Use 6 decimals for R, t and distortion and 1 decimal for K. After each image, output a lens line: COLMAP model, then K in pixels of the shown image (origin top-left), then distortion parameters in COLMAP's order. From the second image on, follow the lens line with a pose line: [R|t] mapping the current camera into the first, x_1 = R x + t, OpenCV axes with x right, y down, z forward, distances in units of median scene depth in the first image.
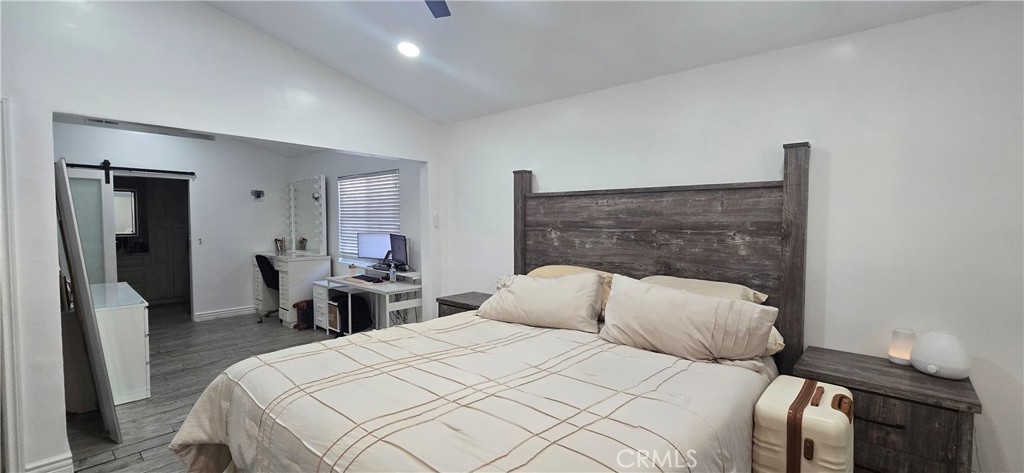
lens RADIAL K [[416.9, 0, 509.6], [0, 416.9, 236.5], [0, 0, 1]] dist [-0.004392, 0.000401]
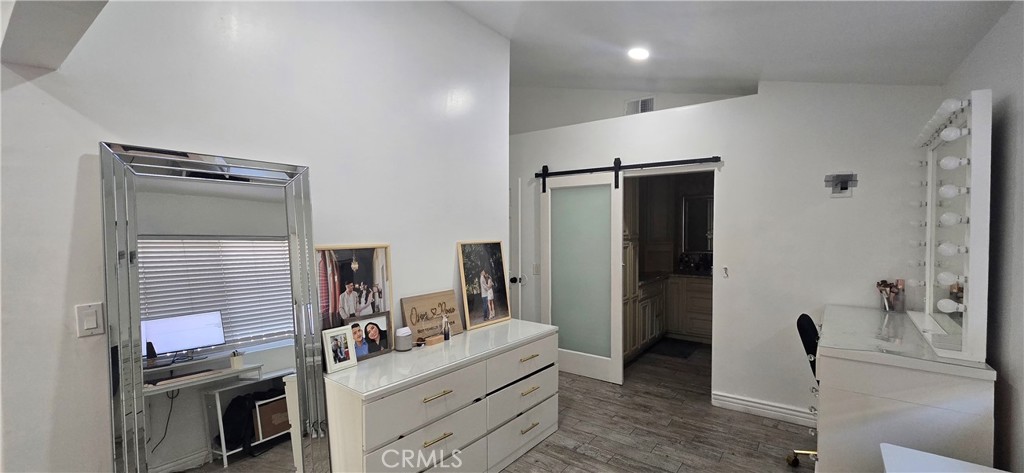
lens RADIAL K [[416.9, 0, 515.0], [0, 416.9, 238.0], [0, 0, 1]] dist [-0.004392, 0.000401]
pose [[0.078104, 0.017382, -0.996794, -0.299290], [-0.039632, 0.999112, 0.014317, -0.056142], [0.996157, 0.038387, 0.078723, 1.096494]]
